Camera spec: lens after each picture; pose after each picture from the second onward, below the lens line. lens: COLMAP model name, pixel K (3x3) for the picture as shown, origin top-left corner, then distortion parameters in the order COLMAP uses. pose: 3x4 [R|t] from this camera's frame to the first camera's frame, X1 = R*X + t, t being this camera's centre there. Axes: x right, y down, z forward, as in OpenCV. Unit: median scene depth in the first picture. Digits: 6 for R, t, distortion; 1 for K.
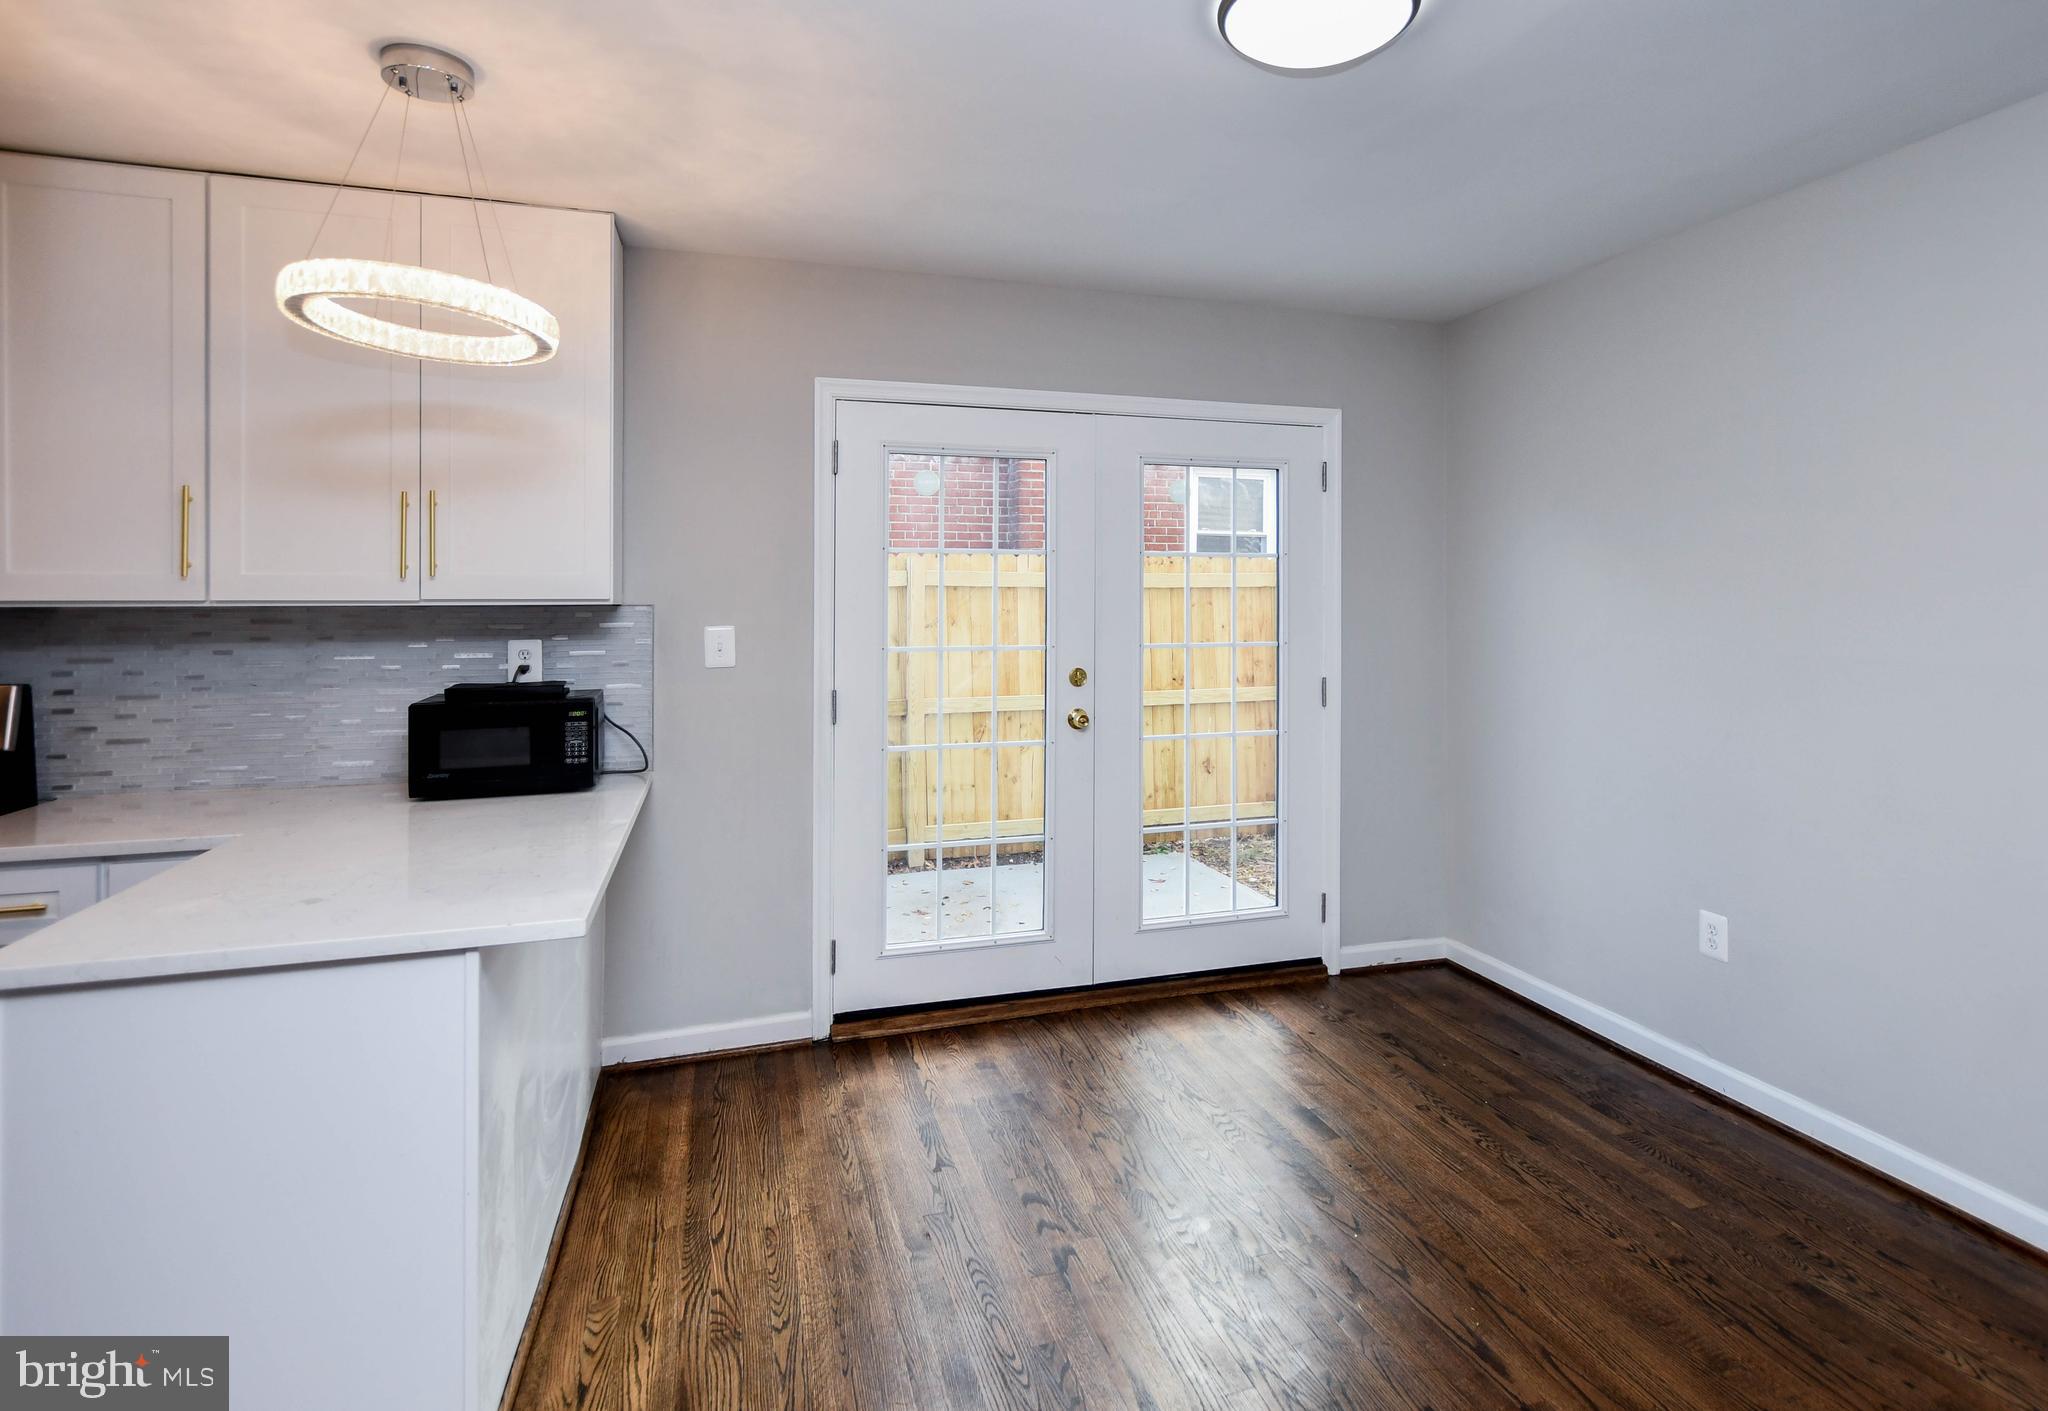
lens RADIAL K [[1043.5, 0, 1032.1], [0, 1043.5, 591.4], [0, 0, 1]] dist [0.005774, 0.004242]
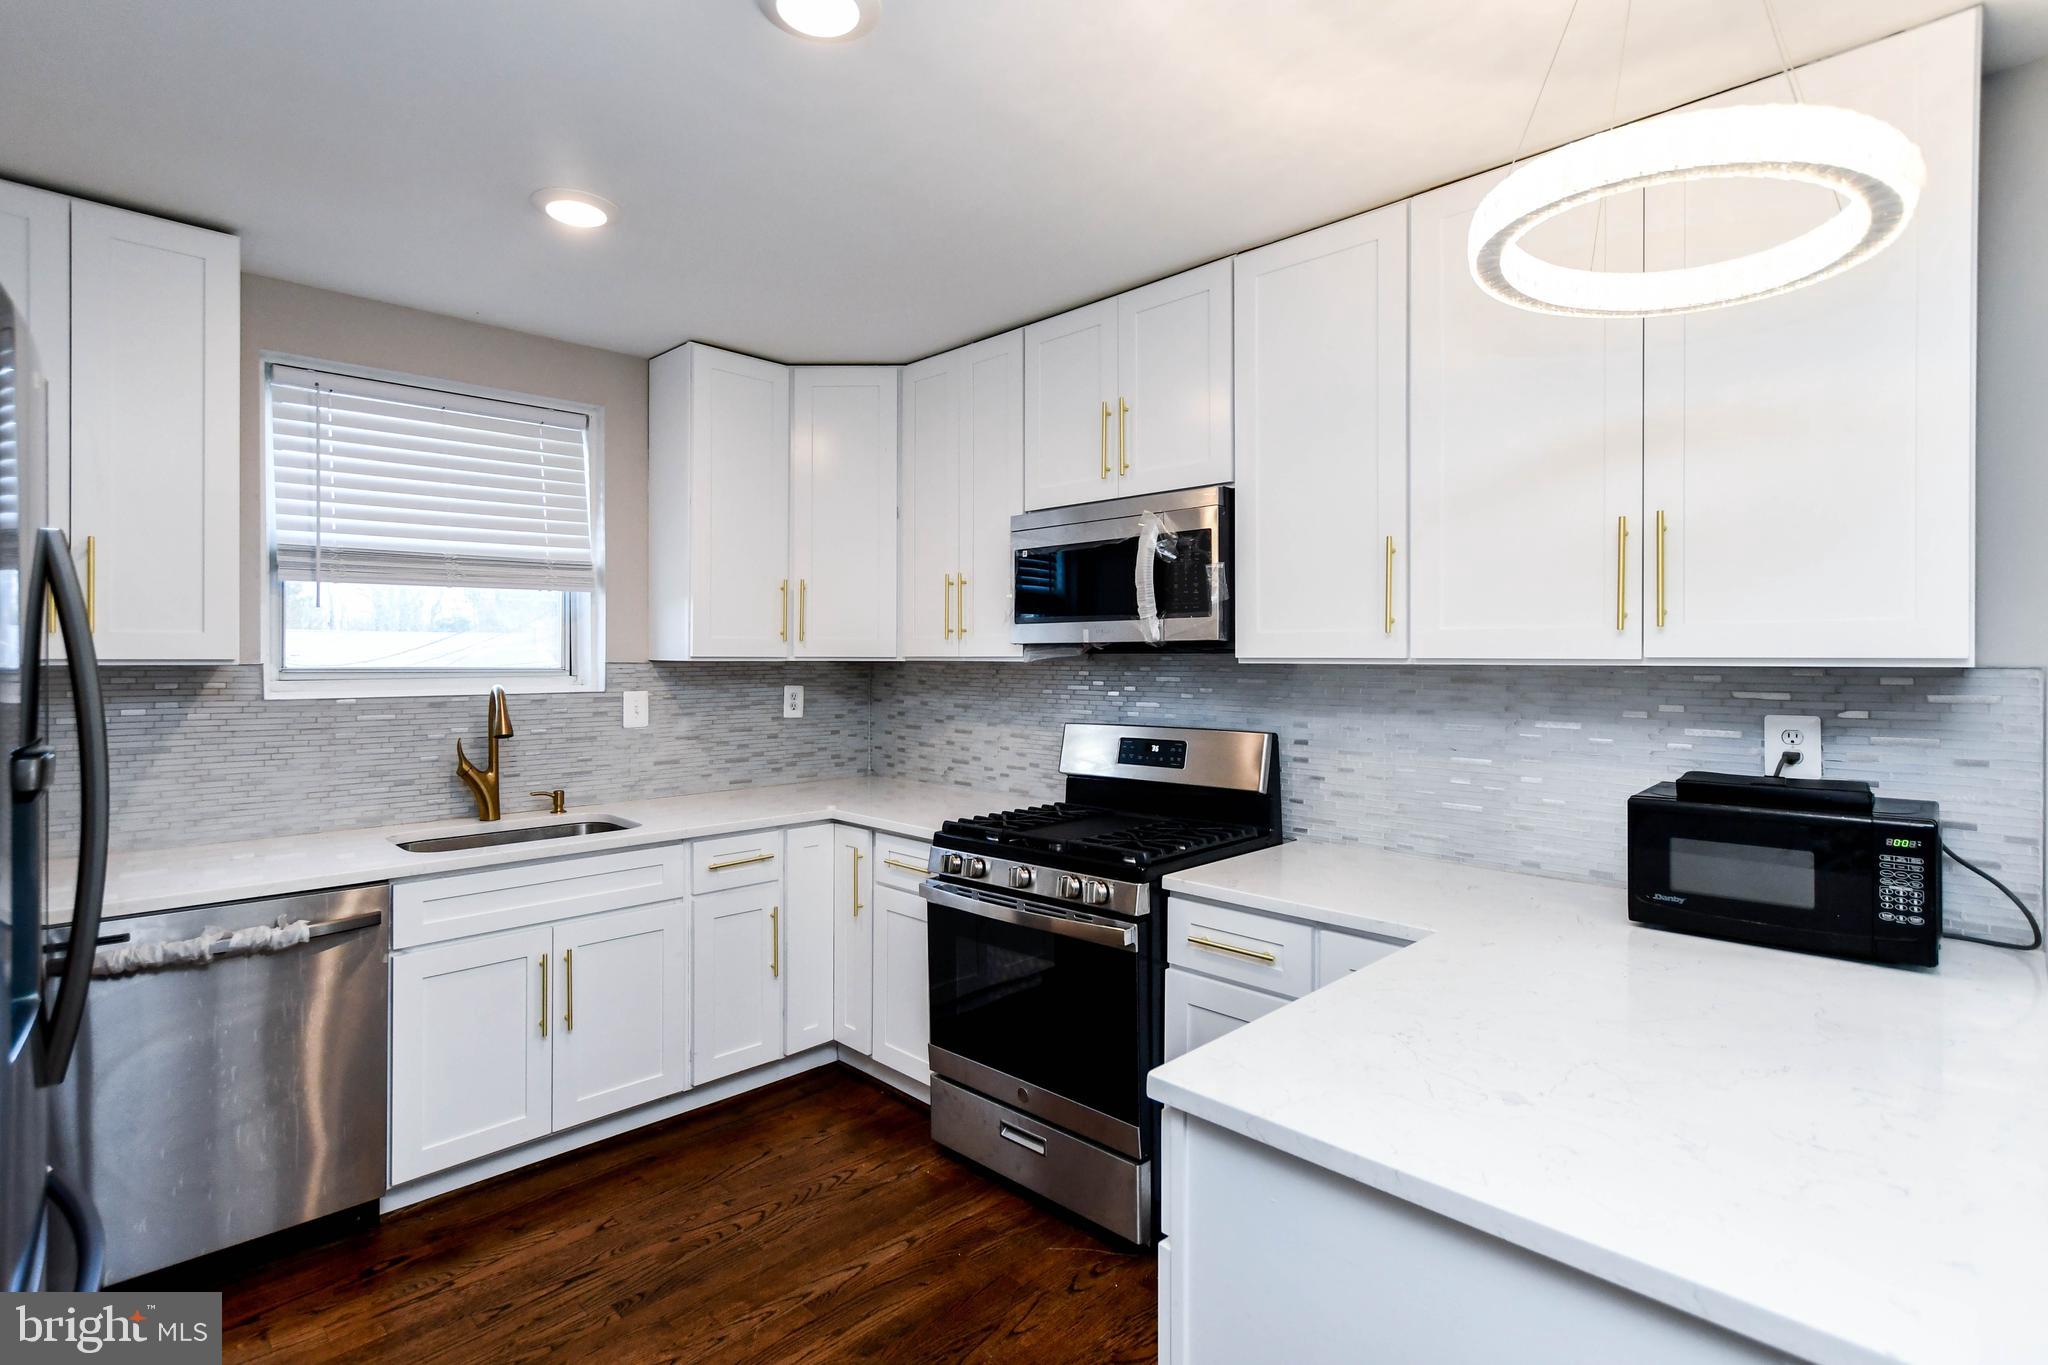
lens RADIAL K [[988.3, 0, 1010.1], [0, 988.3, 657.6], [0, 0, 1]] dist [-0.001182, 0.002213]
pose [[0.477790, 0.006276, -0.878451, -0.171649], [0.005992, 0.999928, 0.010403, -0.002846], [0.878453, -0.010234, 0.477718, 0.251303]]
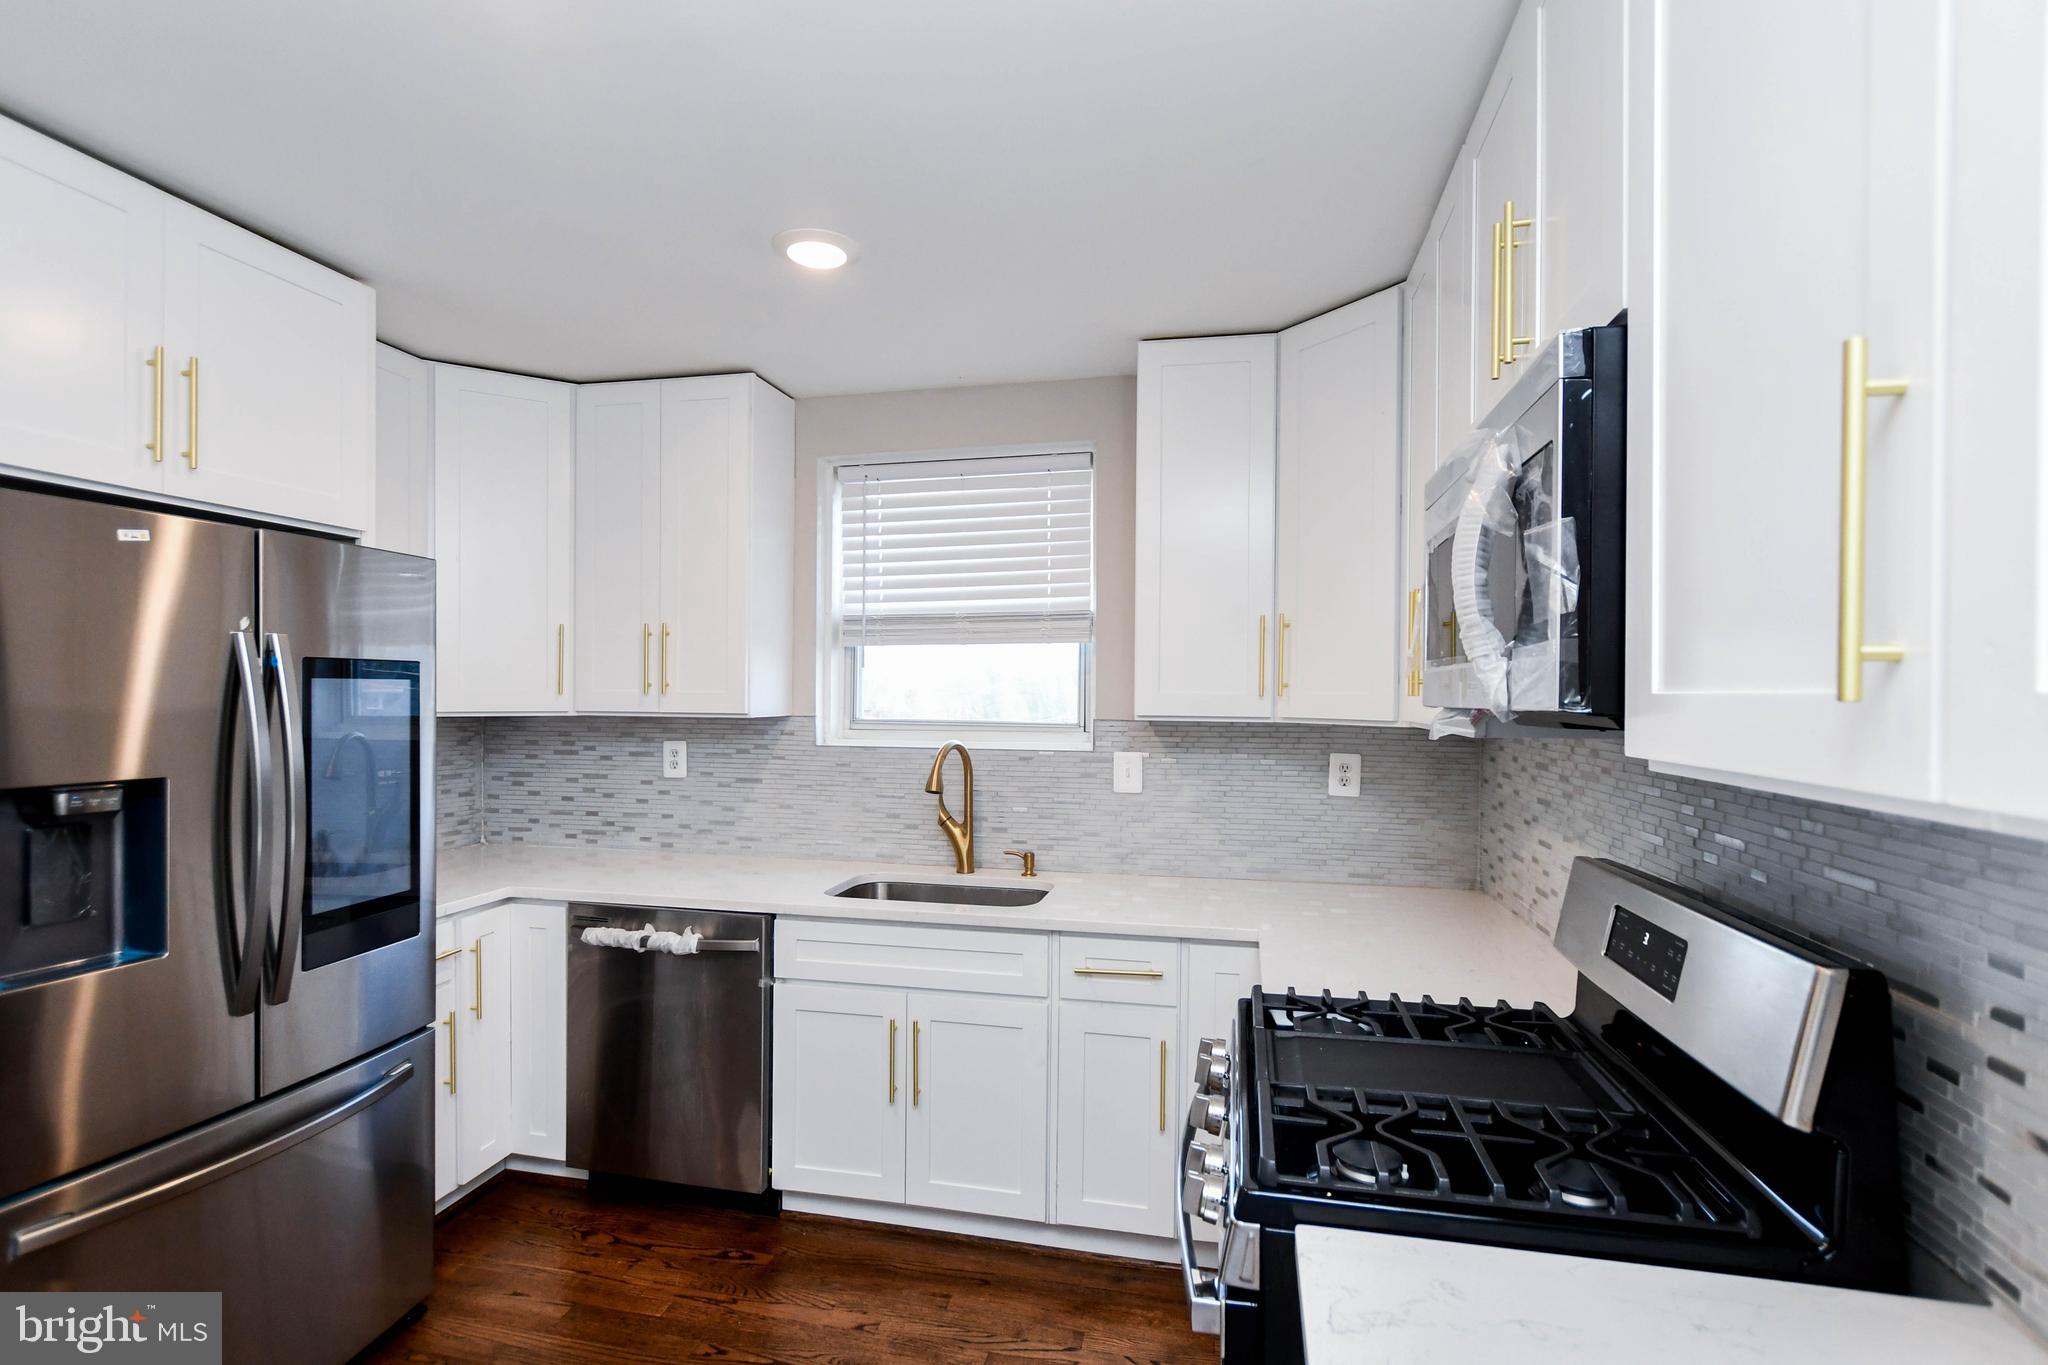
lens RADIAL K [[988.3, 0, 1015.2], [0, 988.3, 702.3], [0, 0, 1]] dist [-0.001182, 0.002213]
pose [[-0.481719, 0.008114, -0.876288, -0.458667], [0.004373, 0.999967, 0.006855, -0.014240], [0.876315, -0.000530, -0.481738, 0.853453]]
